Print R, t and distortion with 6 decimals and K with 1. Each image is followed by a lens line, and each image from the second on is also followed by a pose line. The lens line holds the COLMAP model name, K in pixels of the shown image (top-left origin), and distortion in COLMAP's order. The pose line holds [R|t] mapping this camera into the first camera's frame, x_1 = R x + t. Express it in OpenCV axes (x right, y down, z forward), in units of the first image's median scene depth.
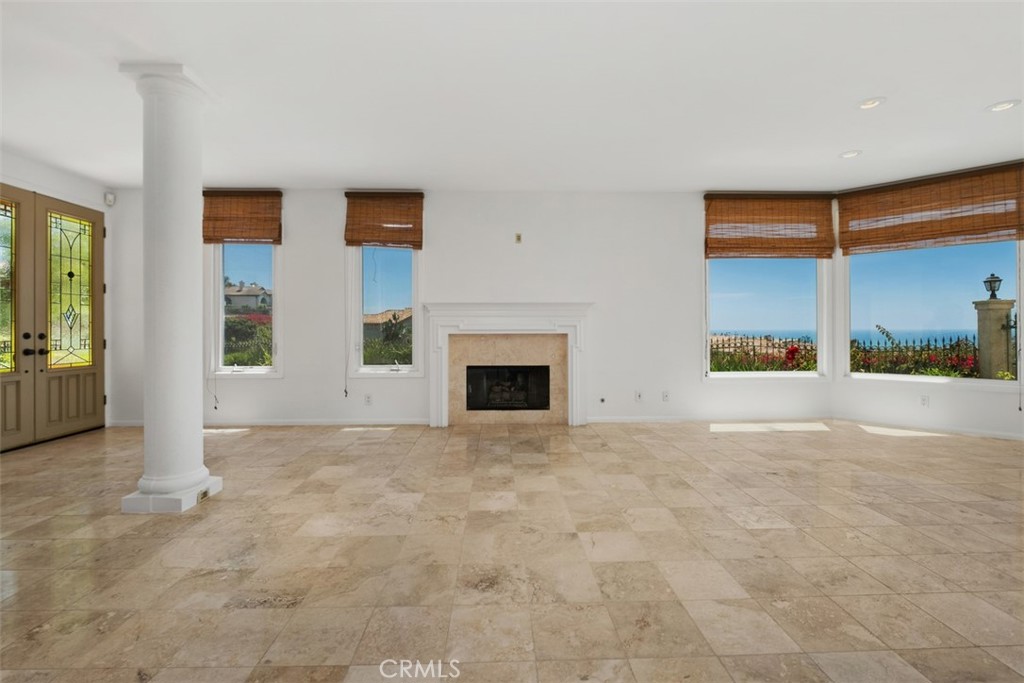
lens RADIAL K [[438.9, 0, 511.1], [0, 438.9, 338.2], [0, 0, 1]] dist [0.000182, -0.005867]
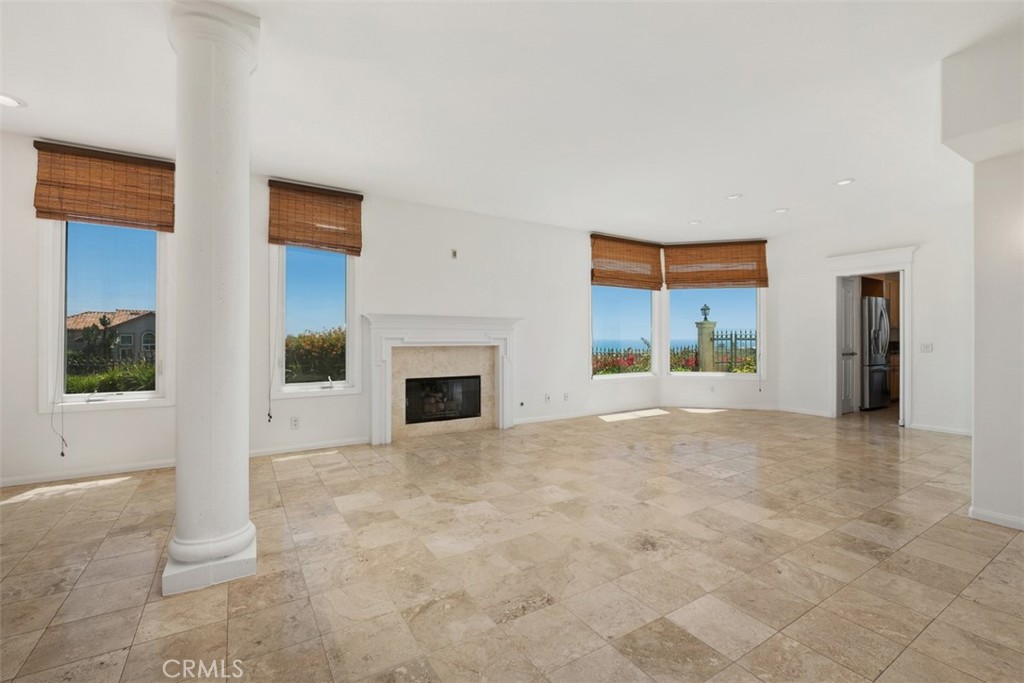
lens RADIAL K [[438.9, 0, 511.1], [0, 438.9, 338.2], [0, 0, 1]] dist [0.000182, -0.005867]
pose [[0.863457, 0.003250, 0.504412, -0.400174], [0.007332, 0.999793, -0.018992, -0.007234], [-0.504370, 0.020097, 0.863254, 0.035802]]
